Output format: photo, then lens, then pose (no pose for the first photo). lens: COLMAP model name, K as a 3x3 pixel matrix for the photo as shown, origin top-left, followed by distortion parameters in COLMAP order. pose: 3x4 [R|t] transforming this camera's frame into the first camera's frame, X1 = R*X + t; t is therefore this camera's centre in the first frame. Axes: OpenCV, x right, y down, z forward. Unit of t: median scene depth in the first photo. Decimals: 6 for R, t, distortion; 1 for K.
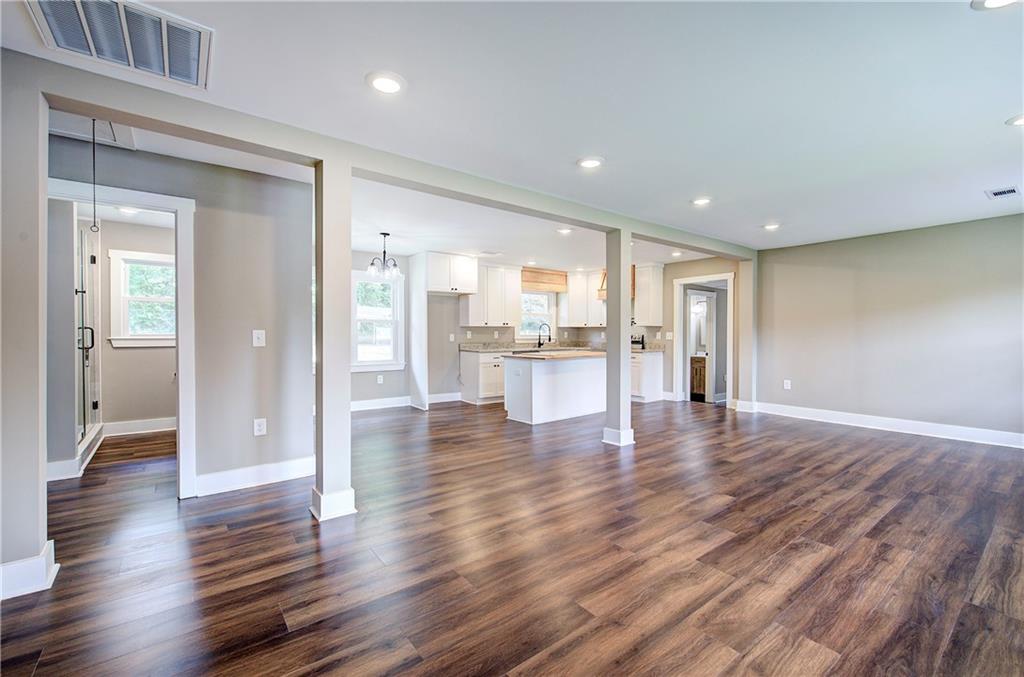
lens RADIAL K [[436.7, 0, 509.4], [0, 436.7, 336.2], [0, 0, 1]] dist [0.001192, 0.000913]
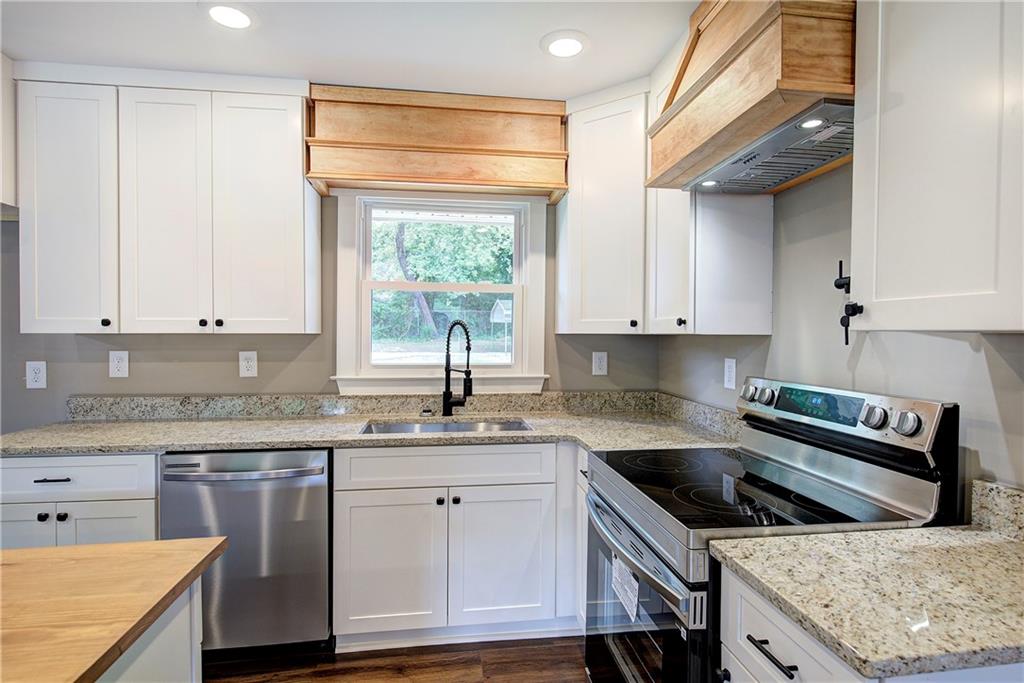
lens RADIAL K [[521.7, 0, 512.7], [0, 521.7, 339.0], [0, 0, 1]] dist [0.016161, 0.000498]
pose [[0.872614, 0.004828, -0.488387, 0.283165], [-0.006738, 0.999975, -0.002154, -0.020148], [0.488364, 0.005170, 0.872625, 0.849341]]
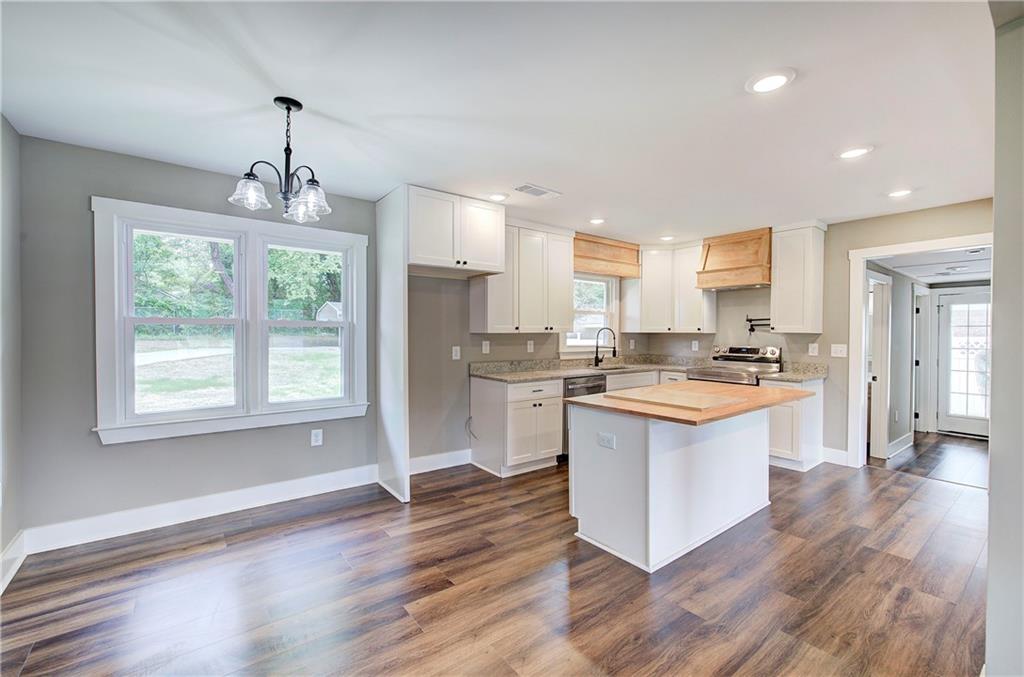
lens RADIAL K [[436.7, 0, 514.1], [0, 436.7, 335.7], [0, 0, 1]] dist [0.001192, 0.000913]
pose [[0.999928, 0.002550, 0.011729, -0.062876], [-0.002577, 0.999994, 0.002298, -0.020292], [-0.011723, -0.002328, 0.999929, 0.432477]]
